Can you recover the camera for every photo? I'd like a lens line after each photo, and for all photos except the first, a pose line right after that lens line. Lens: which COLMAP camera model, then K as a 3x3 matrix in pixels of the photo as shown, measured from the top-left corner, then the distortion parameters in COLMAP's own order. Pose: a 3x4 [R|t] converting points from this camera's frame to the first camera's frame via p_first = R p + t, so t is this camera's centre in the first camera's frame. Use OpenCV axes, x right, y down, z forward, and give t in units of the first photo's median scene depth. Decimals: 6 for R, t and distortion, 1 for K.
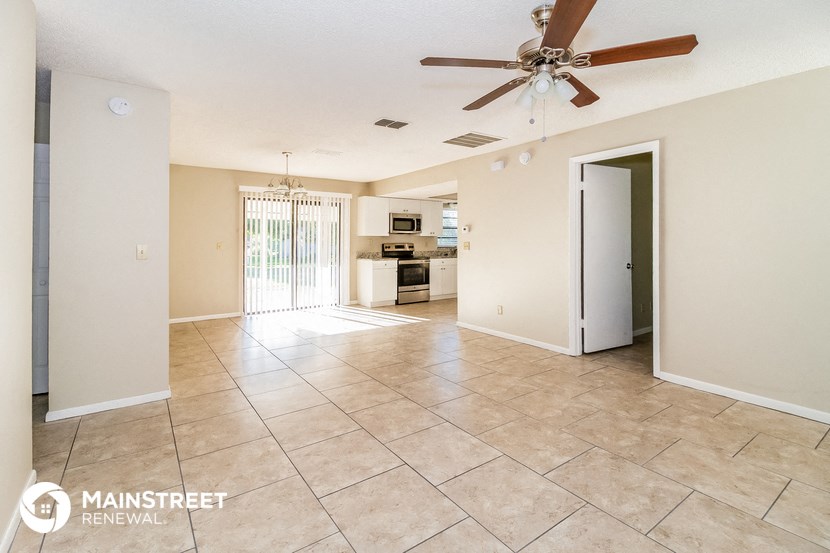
lens RADIAL K [[390.3, 0, 421.9], [0, 390.3, 231.2], [0, 0, 1]] dist [-0.001461, 0.001889]
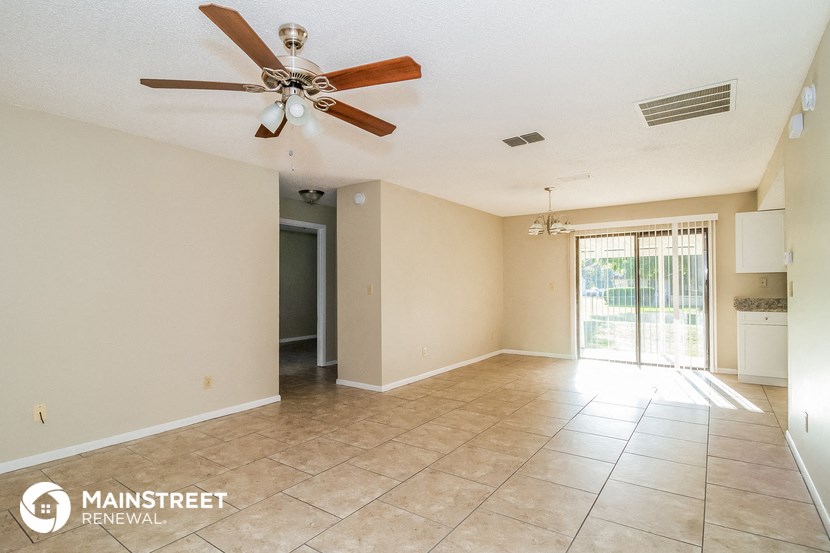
lens RADIAL K [[425.3, 0, 416.2], [0, 425.3, 271.8], [0, 0, 1]] dist [0.004772, -0.001022]
pose [[0.325164, -0.027289, -0.945264, 0.727356], [0.028658, 0.999409, -0.018993, 0.015261], [0.945223, -0.020914, 0.325754, 0.511987]]
